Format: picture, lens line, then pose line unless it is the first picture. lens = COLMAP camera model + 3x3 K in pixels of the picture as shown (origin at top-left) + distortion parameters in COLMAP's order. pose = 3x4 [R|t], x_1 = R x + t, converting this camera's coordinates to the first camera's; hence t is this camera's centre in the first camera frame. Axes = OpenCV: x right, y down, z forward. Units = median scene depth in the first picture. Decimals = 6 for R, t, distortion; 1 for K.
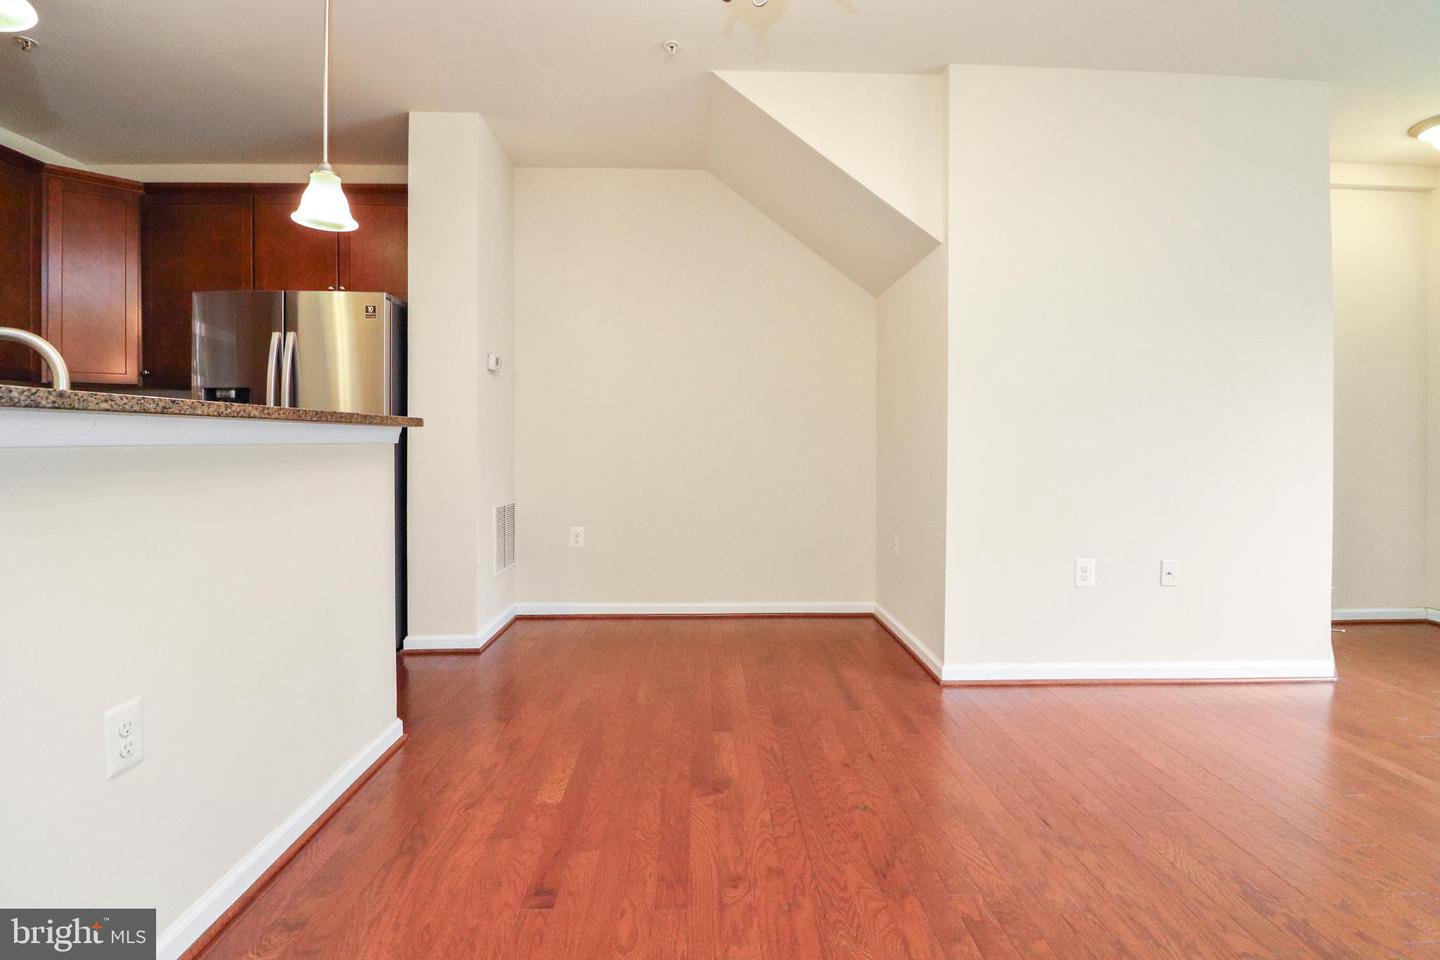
lens RADIAL K [[676.2, 0, 731.4], [0, 676.2, 444.1], [0, 0, 1]] dist [0.000047, -0.013928]
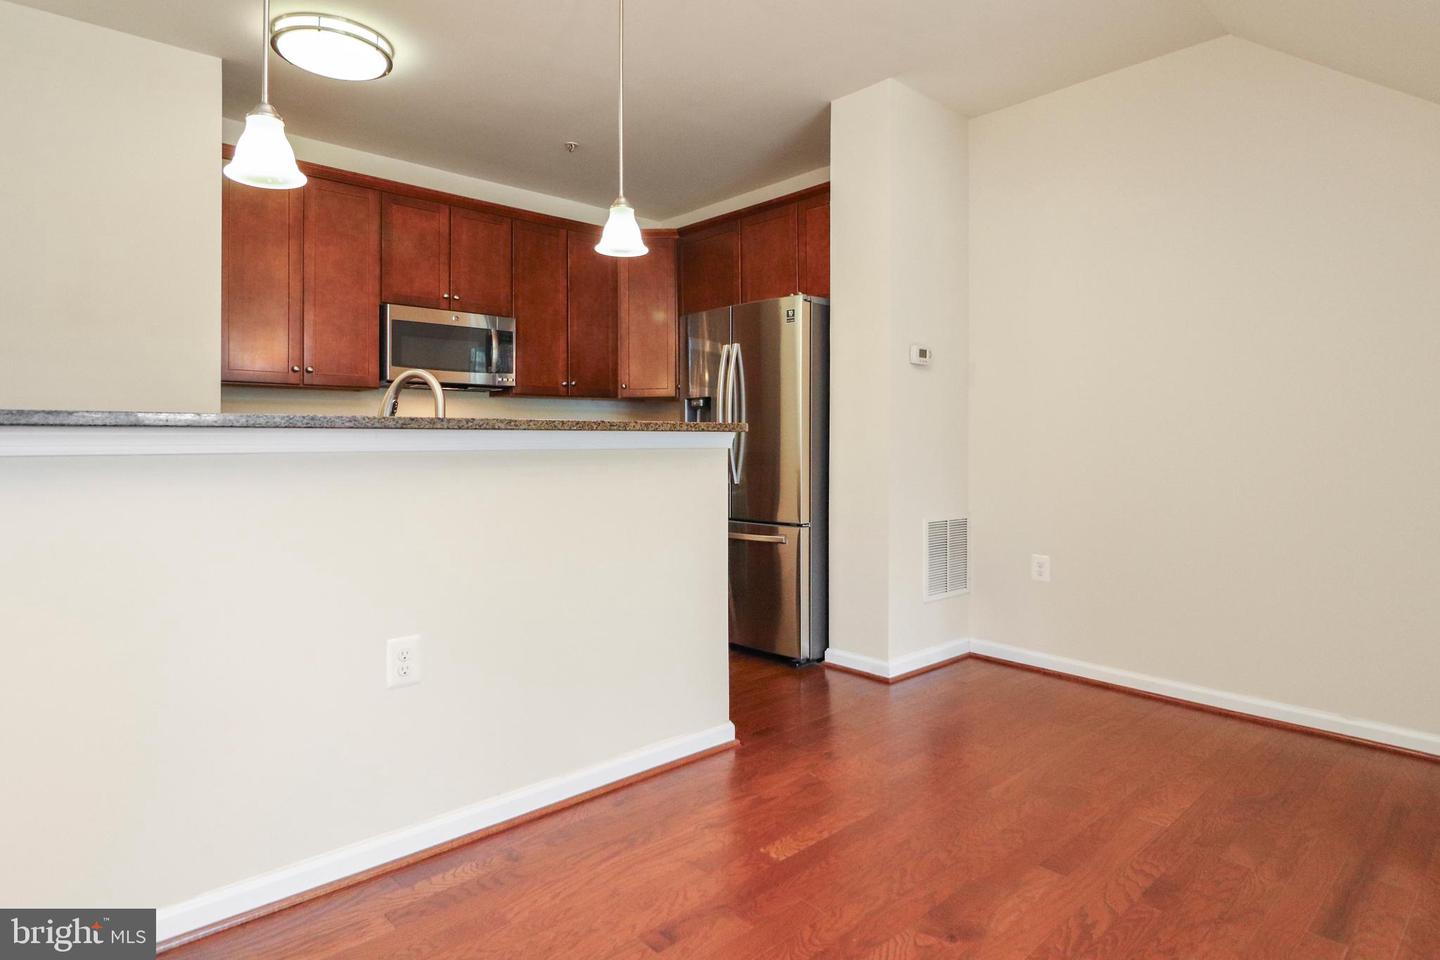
lens RADIAL K [[786.9, 0, 726.7], [0, 786.9, 437.6], [0, 0, 1]] dist [-0.001510, -0.002800]
pose [[0.643070, -0.003011, -0.765801, 0.399275], [-0.003457, 0.999971, -0.006834, -0.008931], [0.765799, 0.007042, 0.643041, 0.236745]]
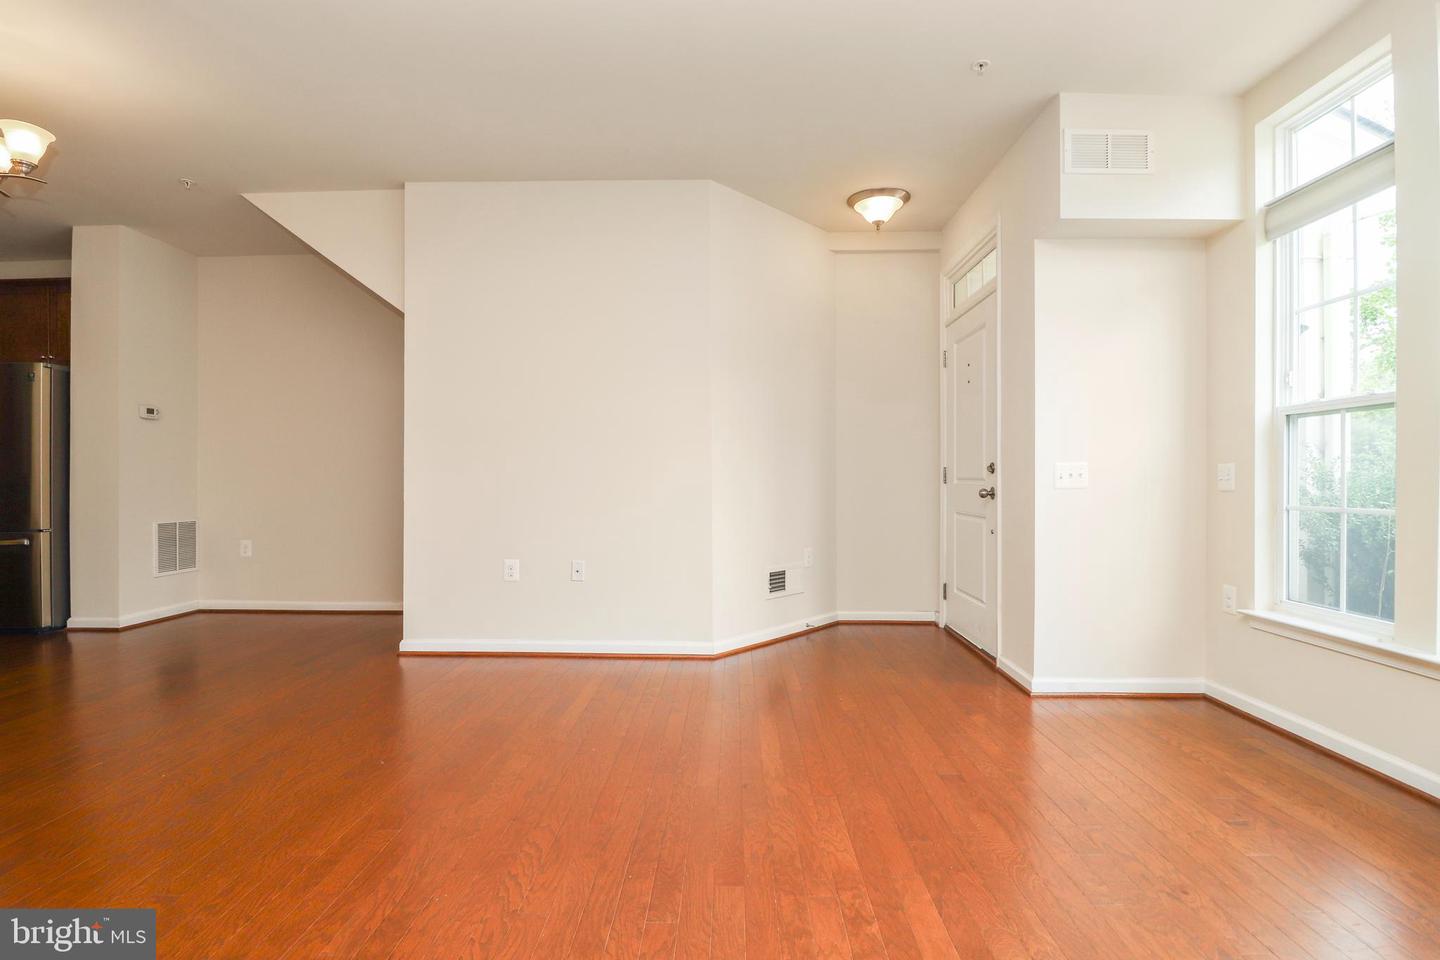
lens RADIAL K [[673.7, 0, 720.0], [0, 673.7, 480.0], [0, 0, 1]] dist [0.002188, -0.015306]
pose [[0.997909, -0.004162, -0.064497, 1.254970], [0.004109, 0.999991, -0.000946, 0.025137], [0.064500, 0.000679, 0.997917, -0.328233]]
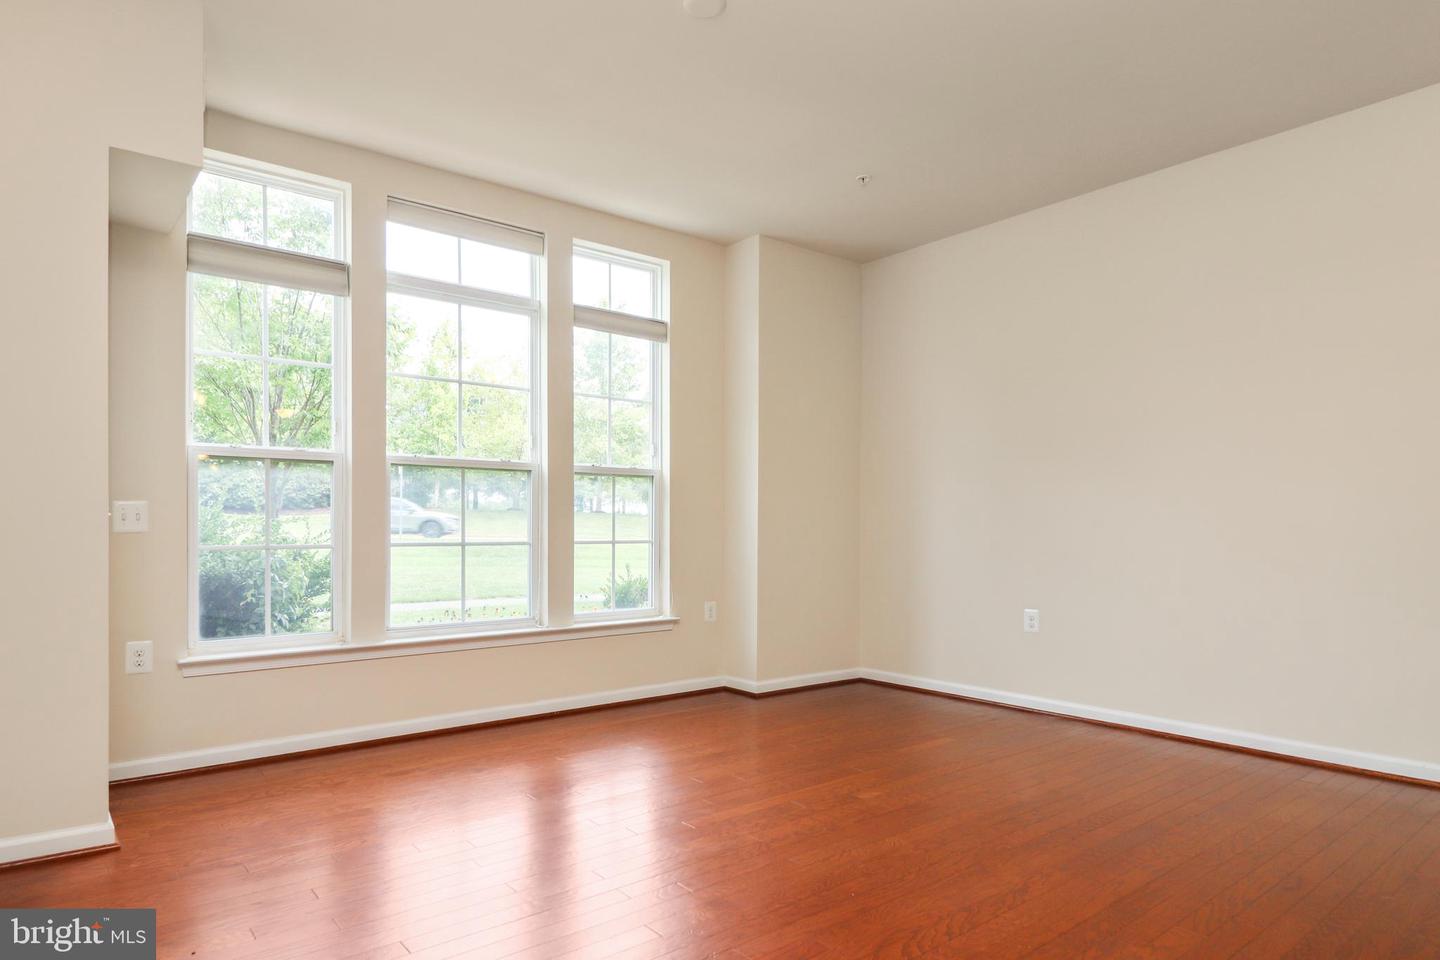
lens RADIAL K [[838.1, 0, 726.8], [0, 838.1, 528.9], [0, 0, 1]] dist [0.001922, 0.000031]
pose [[-0.599007, -0.007644, 0.800708, 0.444858], [-0.002940, 0.999969, 0.007347, 0.030393], [-0.800739, 0.002047, -0.599010, 1.062188]]
